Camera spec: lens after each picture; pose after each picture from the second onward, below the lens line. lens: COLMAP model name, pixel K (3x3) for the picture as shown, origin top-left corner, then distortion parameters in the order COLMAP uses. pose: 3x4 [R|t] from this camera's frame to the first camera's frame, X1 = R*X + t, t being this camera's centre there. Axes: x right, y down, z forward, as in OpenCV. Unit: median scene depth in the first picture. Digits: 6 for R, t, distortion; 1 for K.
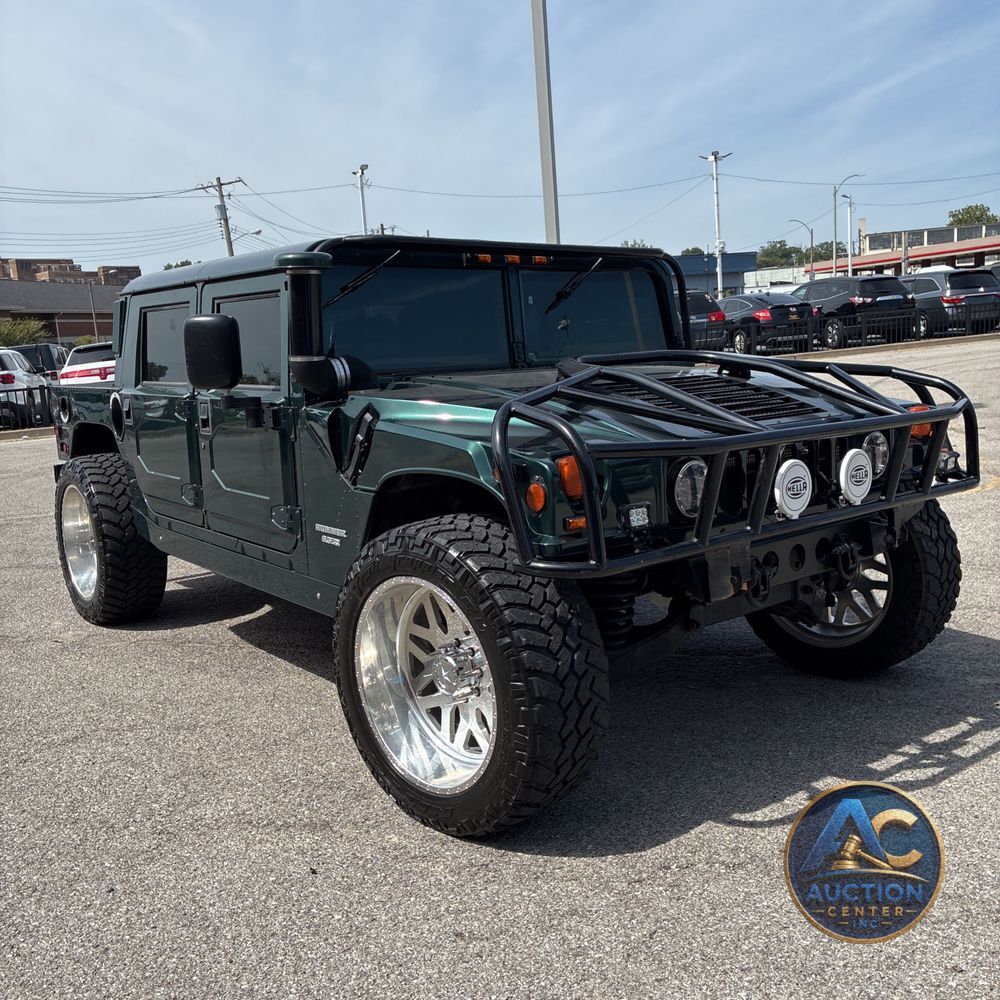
lens RADIAL K [[1009.7, 0, 496.5], [0, 1009.7, 500.9], [0, 0, 1]] dist [0.020634, 0.000000]
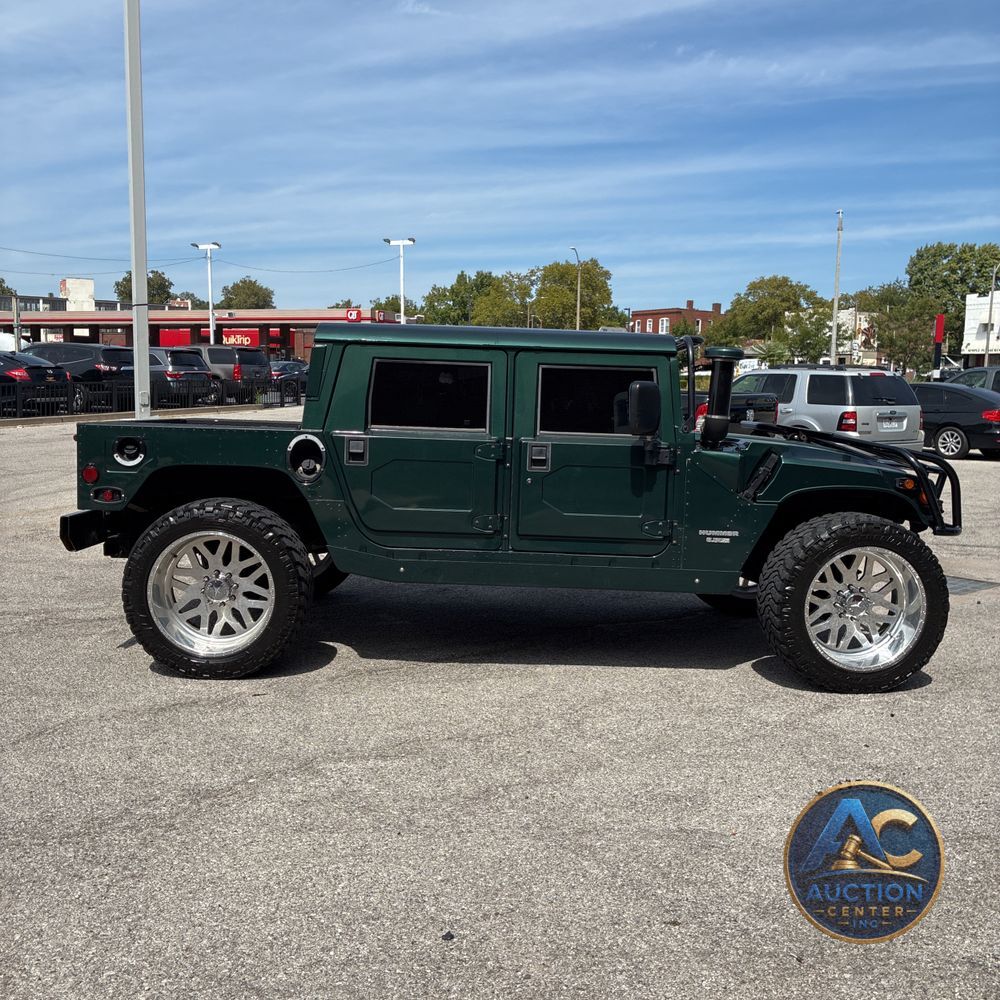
lens RADIAL K [[1009.7, 0, 507.1], [0, 1009.7, 494.4], [0, 0, 1]] dist [0.020634, 0.000000]
pose [[0.617865, -0.011794, 0.786196, -1.379756], [0.069324, 0.996811, -0.039527, 0.008434], [-0.783223, 0.078924, 0.616712, 0.297067]]
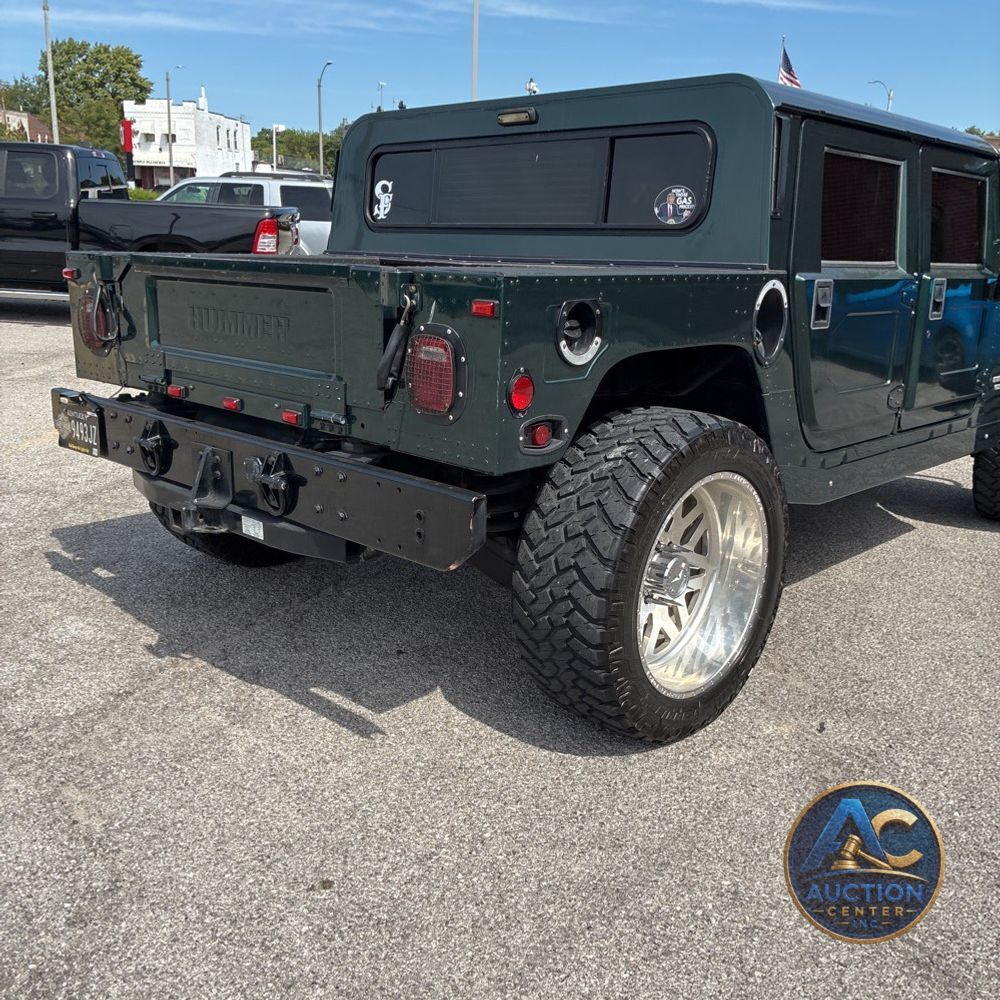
lens RADIAL K [[1009.7, 0, 500.8], [0, 1009.7, 506.7], [0, 0, 1]] dist [0.020634, 0.000000]
pose [[-0.121131, -0.214346, 0.969218, -1.251097], [0.134959, 0.963785, 0.230011, -0.178205], [-0.983419, 0.158667, -0.087817, 1.604989]]
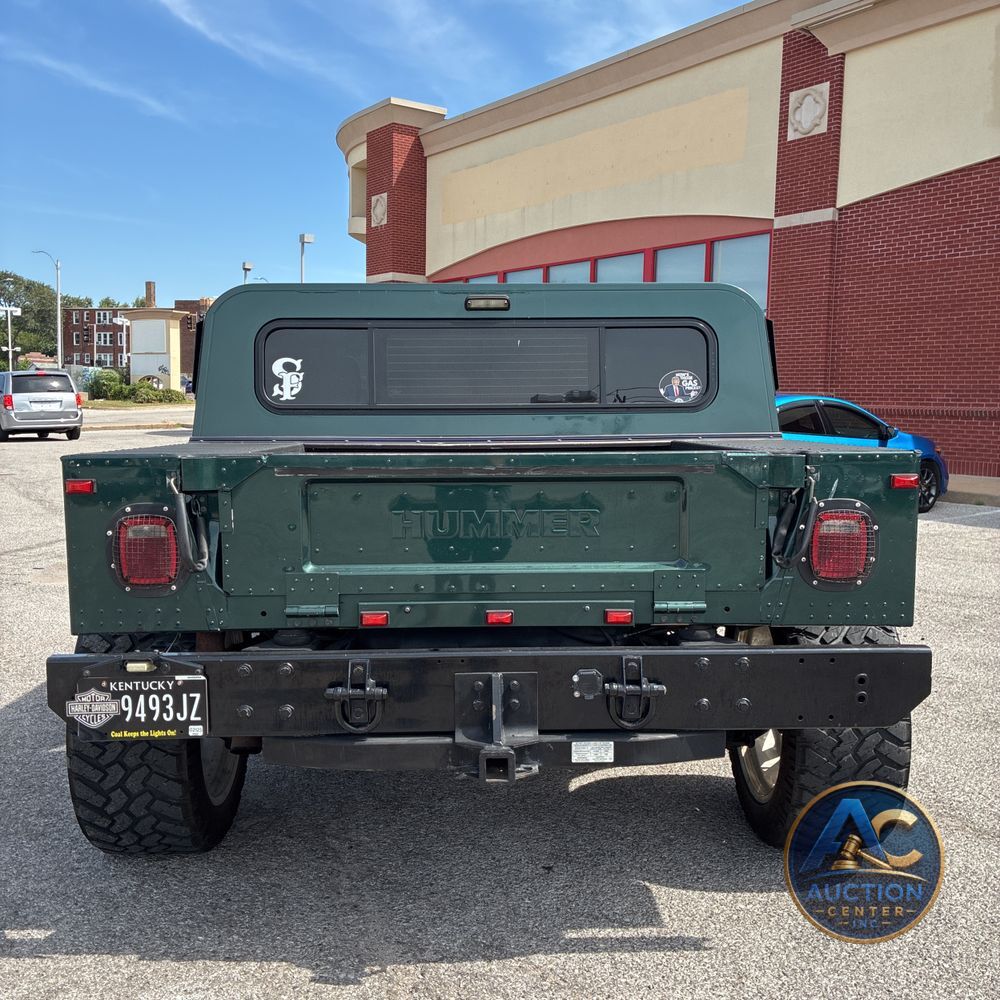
lens RADIAL K [[1009.7, 0, 508.5], [0, 1009.7, 486.8], [0, 0, 1]] dist [0.020634, 0.000000]
pose [[-0.789940, -0.002883, 0.613177, -0.881044], [0.129723, 0.976569, 0.171710, -0.295554], [-0.599305, 0.215184, -0.771057, 2.190975]]
